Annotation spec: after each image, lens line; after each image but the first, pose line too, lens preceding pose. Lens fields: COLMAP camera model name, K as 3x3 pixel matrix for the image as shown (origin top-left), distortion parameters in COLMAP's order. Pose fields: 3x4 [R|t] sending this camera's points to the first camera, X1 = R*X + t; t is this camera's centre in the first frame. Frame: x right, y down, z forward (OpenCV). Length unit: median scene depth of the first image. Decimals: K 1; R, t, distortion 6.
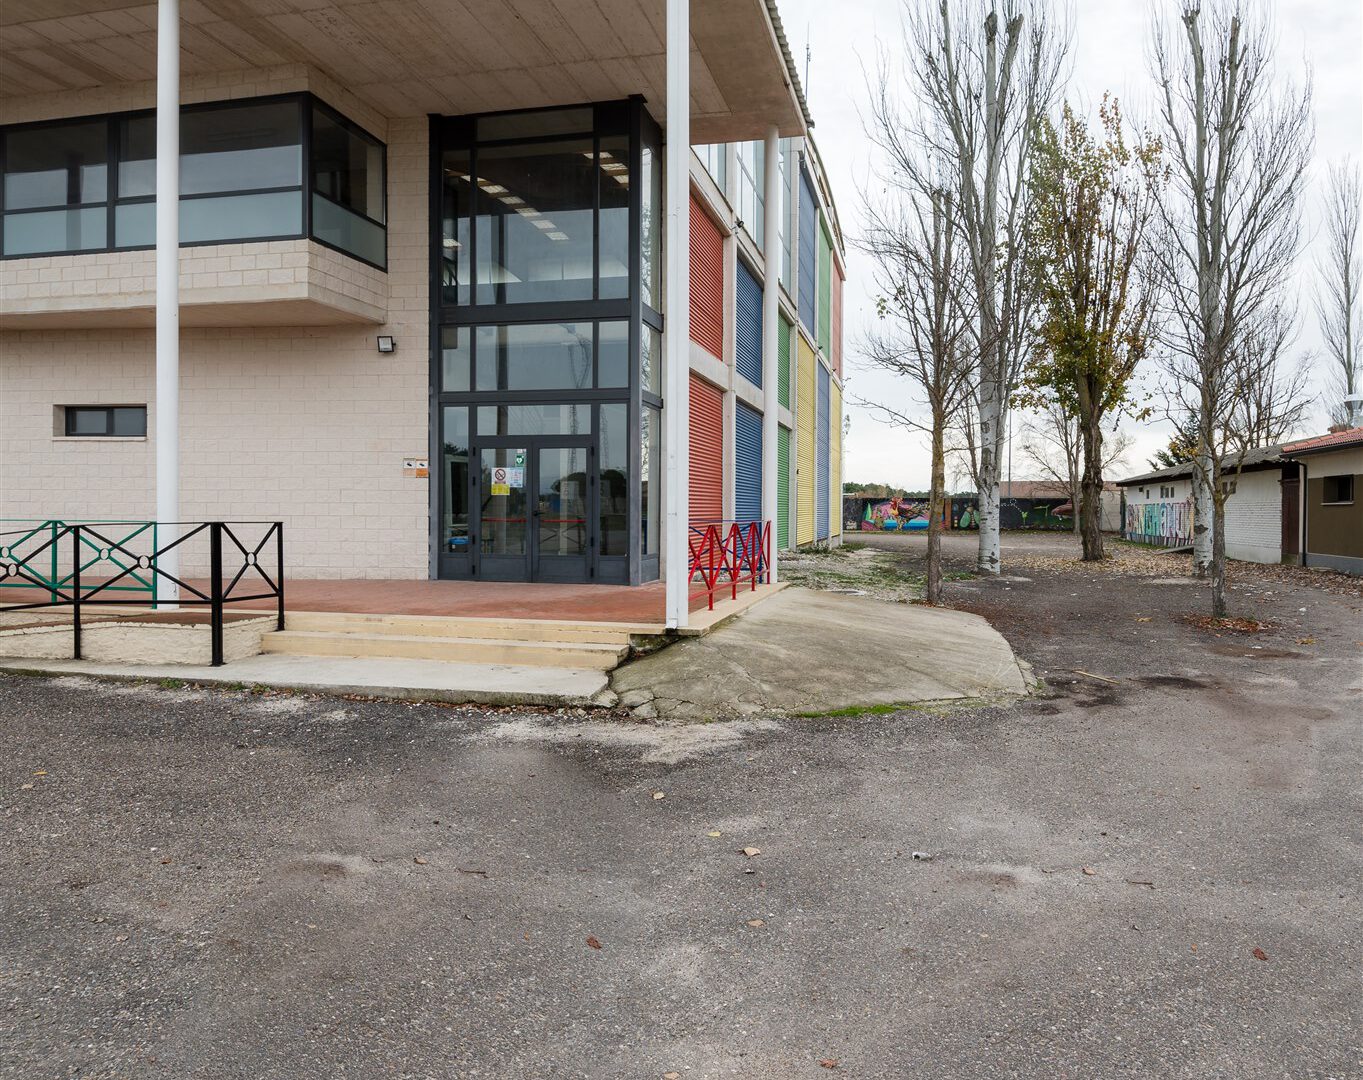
lens RADIAL K [[986.4, 0, 682.3], [0, 986.4, 515.4], [0, 0, 1]] dist [0.003309, -0.004086]
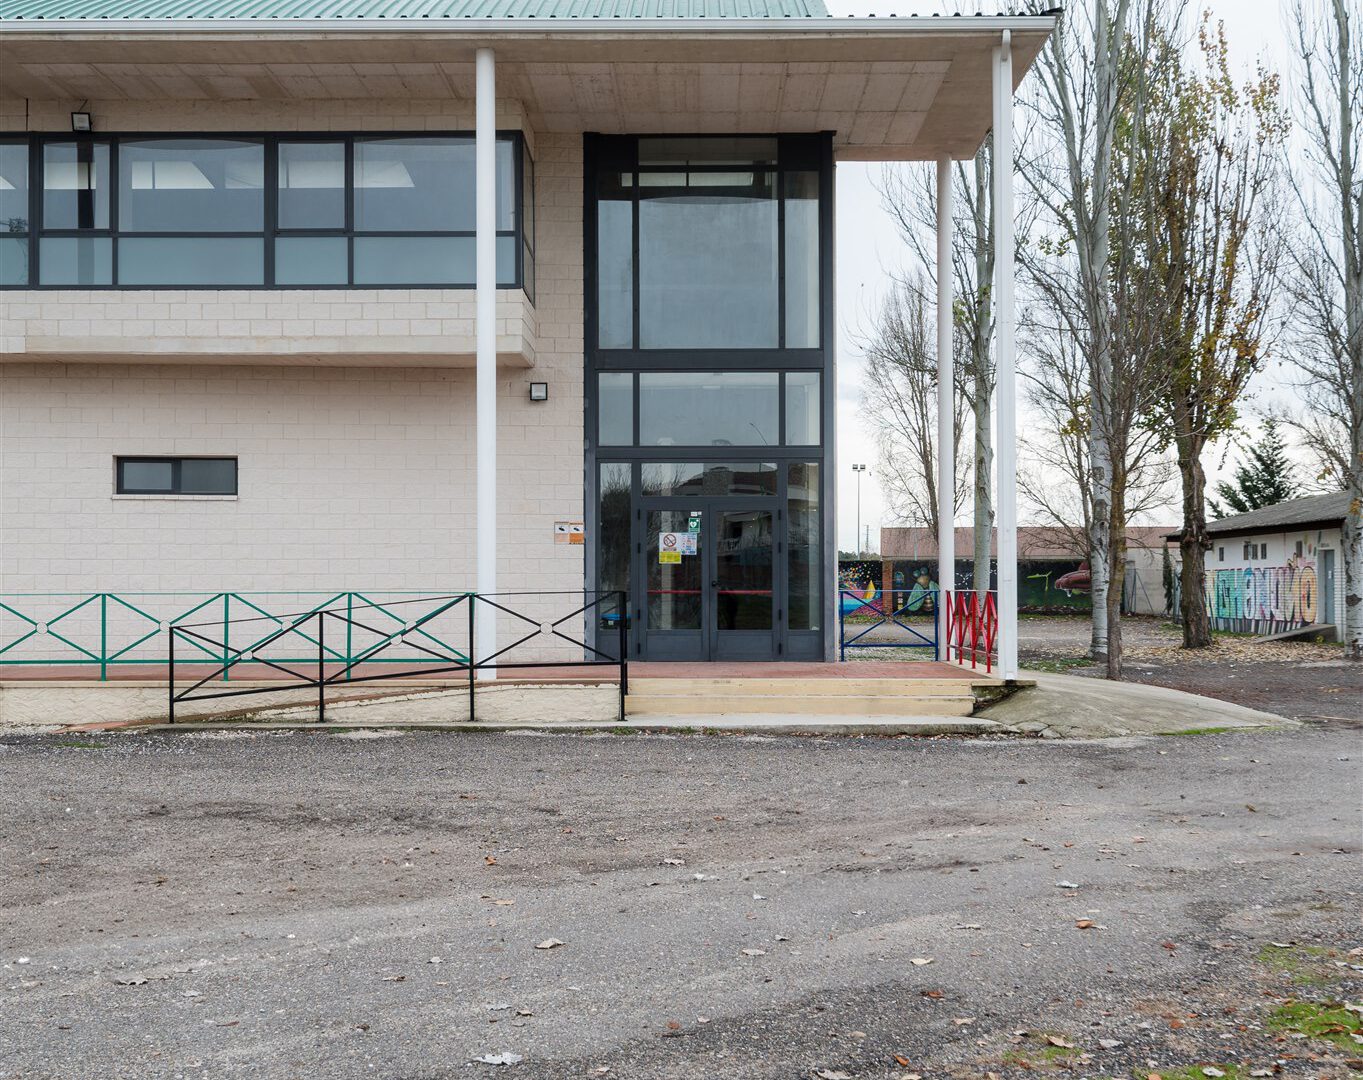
lens RADIAL K [[2065.8, 0, 681.5], [0, 2065.8, 540.0], [0, 0, 1]] dist [0.038508, -0.025776]
pose [[0.975156, -0.002248, 0.221506, -0.398081], [0.008338, 0.999612, -0.026564, 0.005206], [-0.221360, 0.027751, 0.974797, -0.551574]]
